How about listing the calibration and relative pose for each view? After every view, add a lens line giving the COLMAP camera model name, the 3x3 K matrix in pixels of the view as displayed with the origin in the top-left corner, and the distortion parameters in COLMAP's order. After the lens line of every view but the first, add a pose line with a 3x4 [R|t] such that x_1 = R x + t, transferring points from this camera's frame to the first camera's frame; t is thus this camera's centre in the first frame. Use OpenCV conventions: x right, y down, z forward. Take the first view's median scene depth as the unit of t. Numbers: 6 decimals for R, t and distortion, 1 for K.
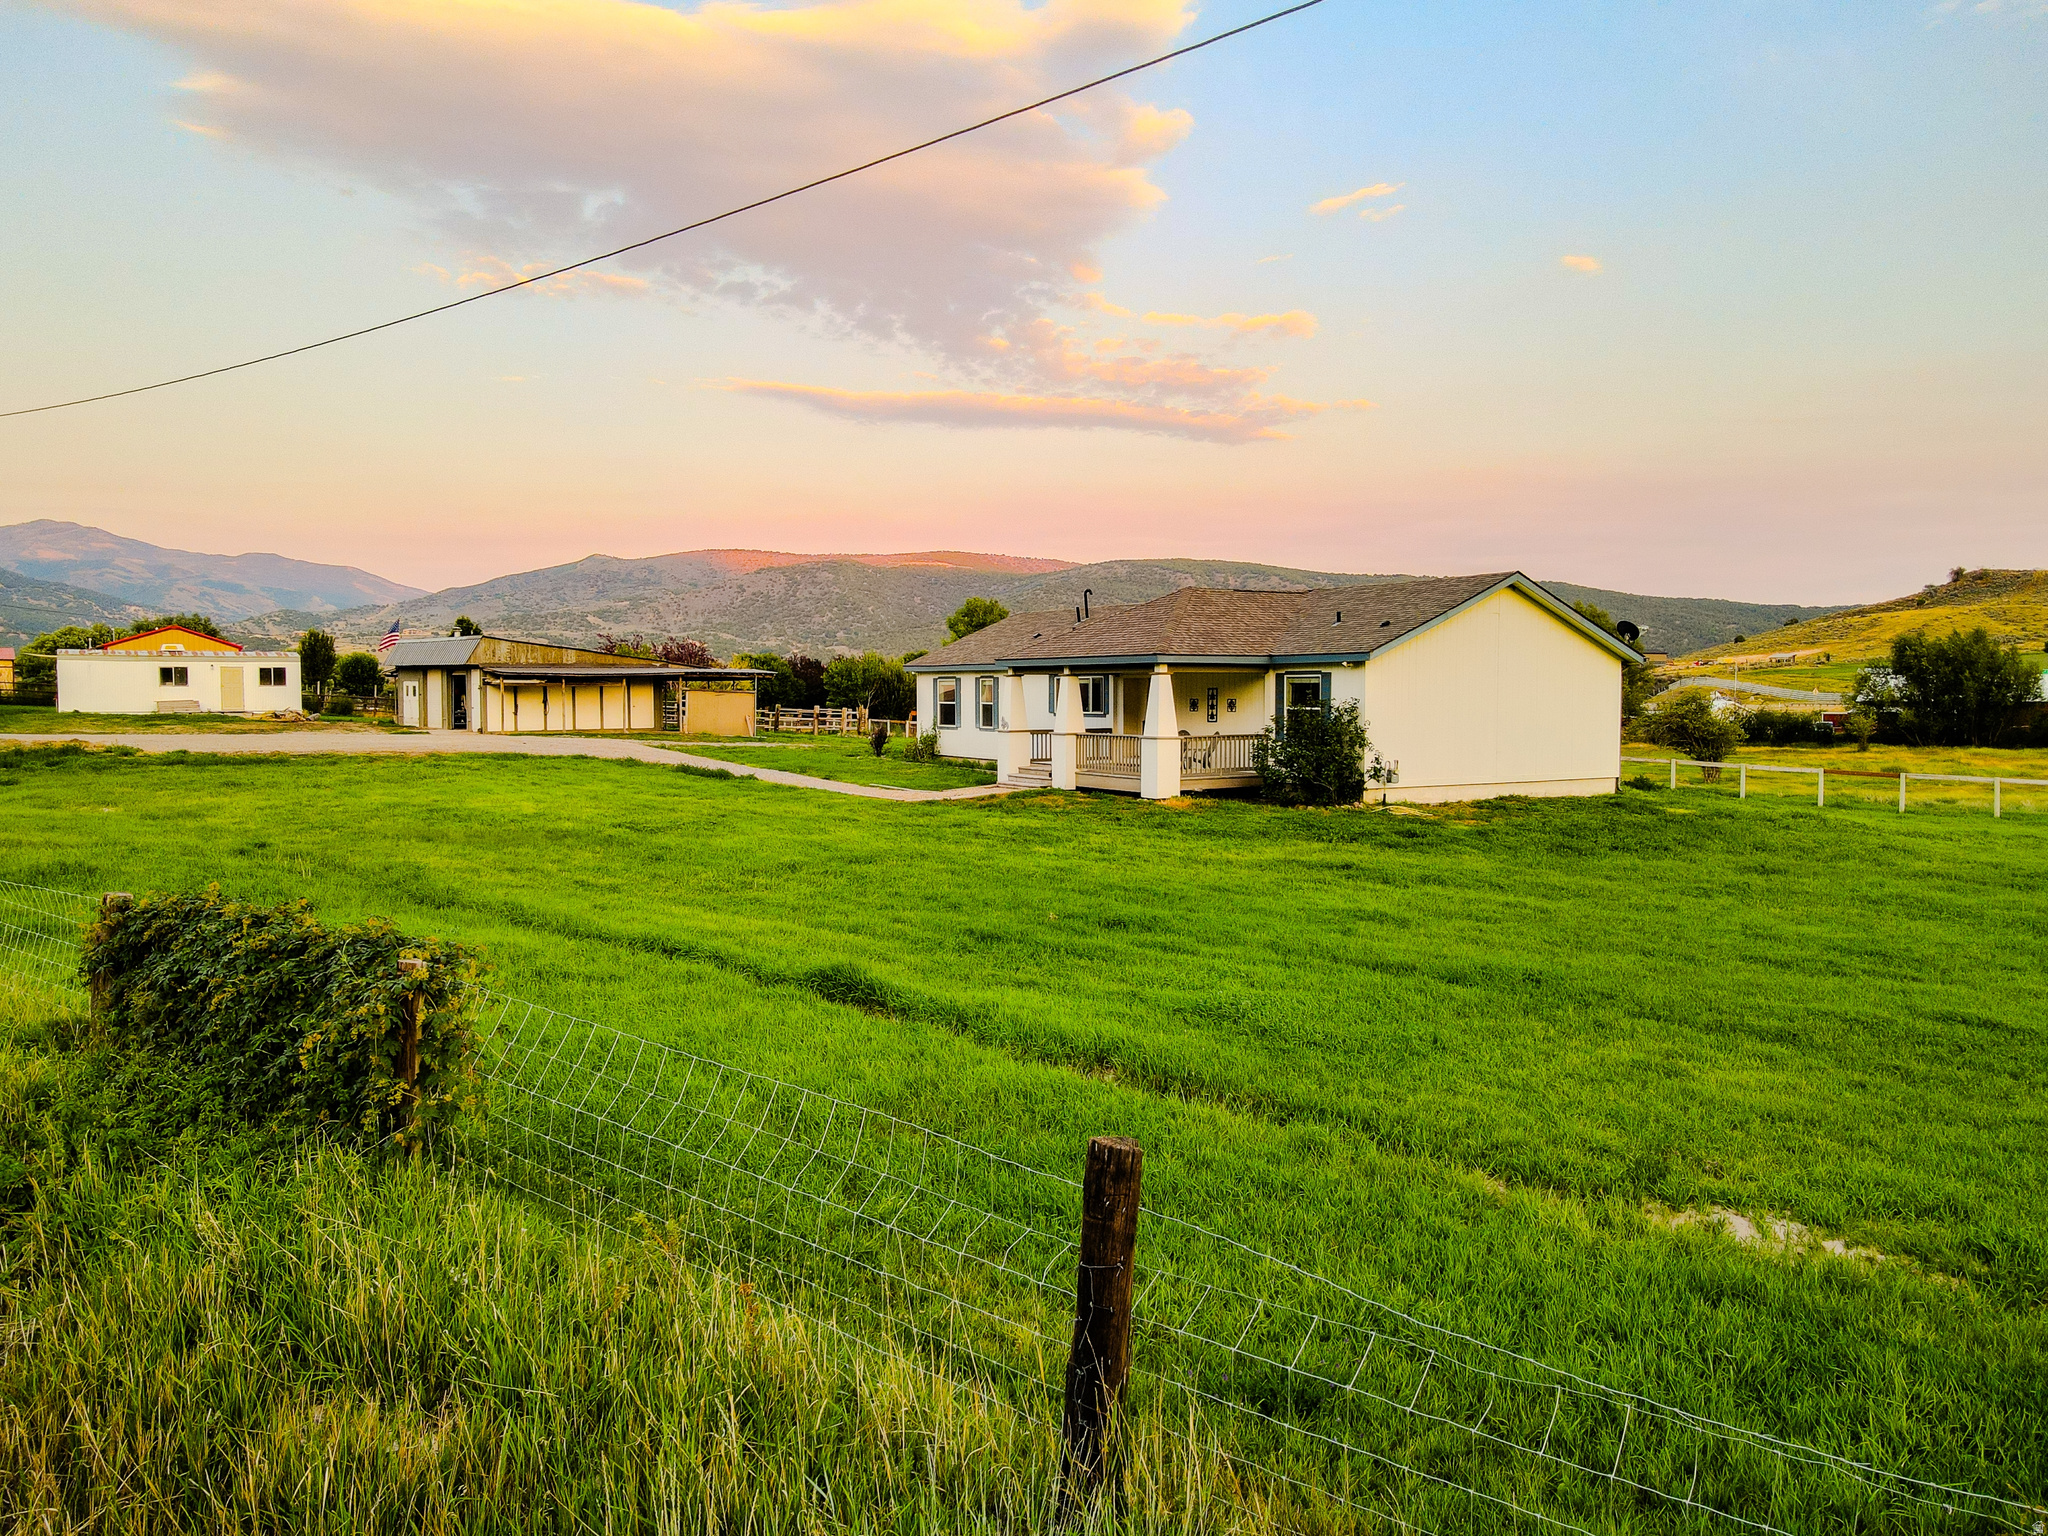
lens RADIAL K [[1422.1, 0, 1024.0], [0, 1422.1, 768.0], [0, 0, 1]] dist [0.051033, -0.071507]
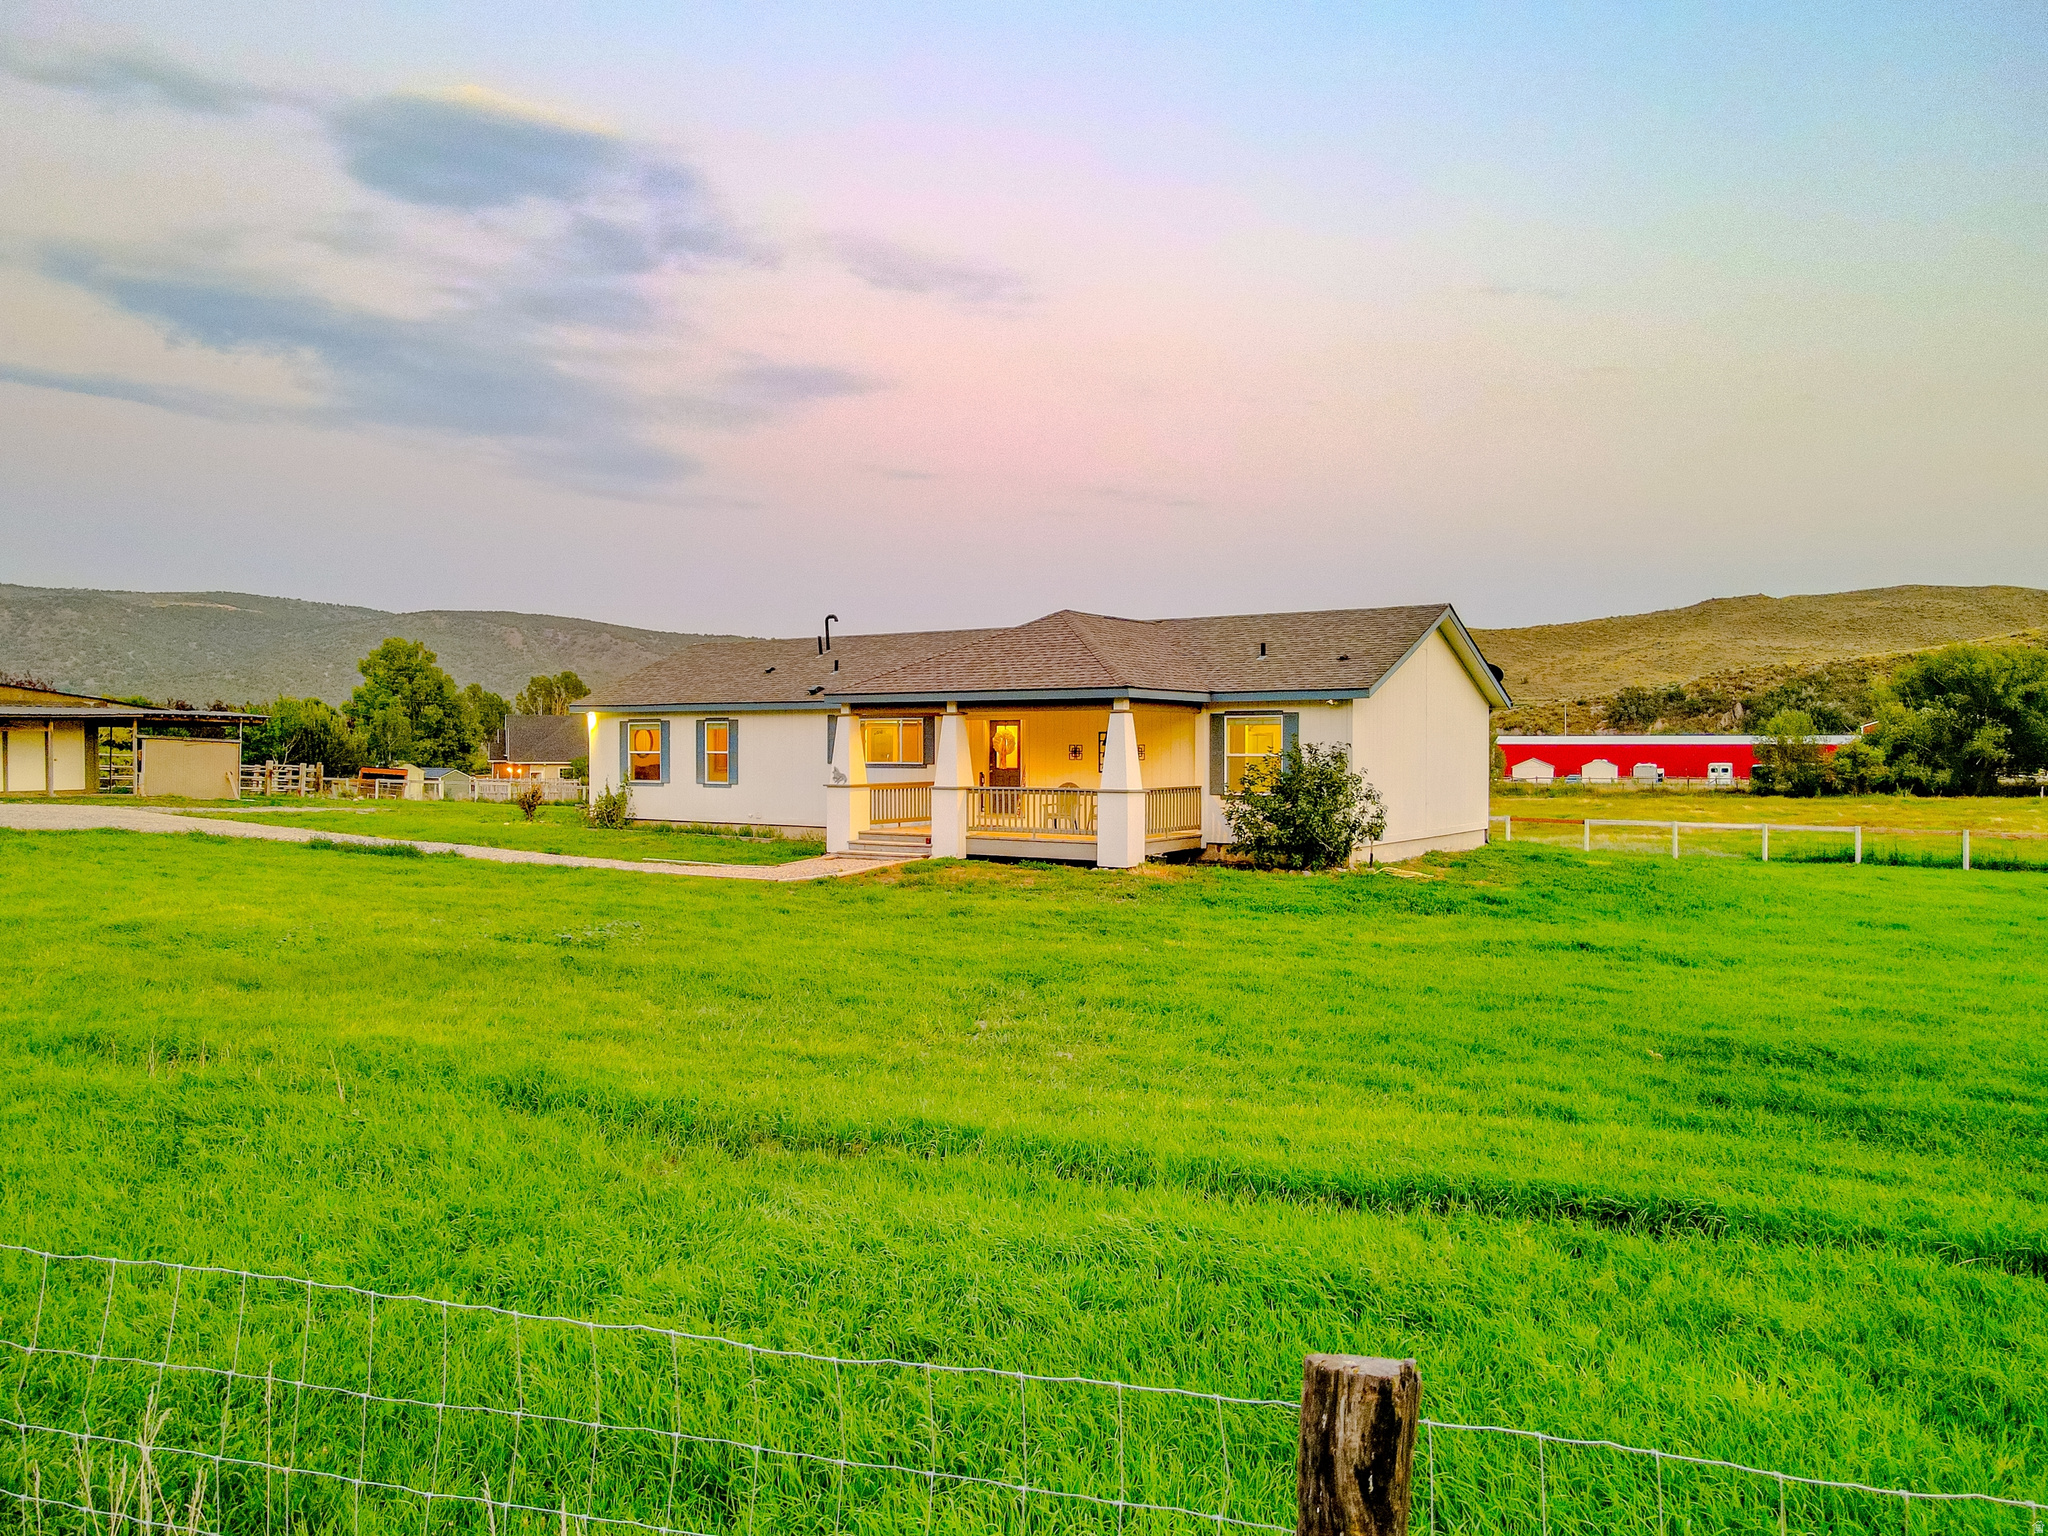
lens RADIAL K [[1422.1, 0, 1024.0], [0, 1422.1, 768.0], [0, 0, 1]] dist [0.051033, -0.071507]
pose [[0.906762, -0.002682, 0.421635, -0.265045], [0.020244, 0.999103, -0.037183, -0.005106], [-0.421157, 0.042252, 0.906003, 0.269070]]
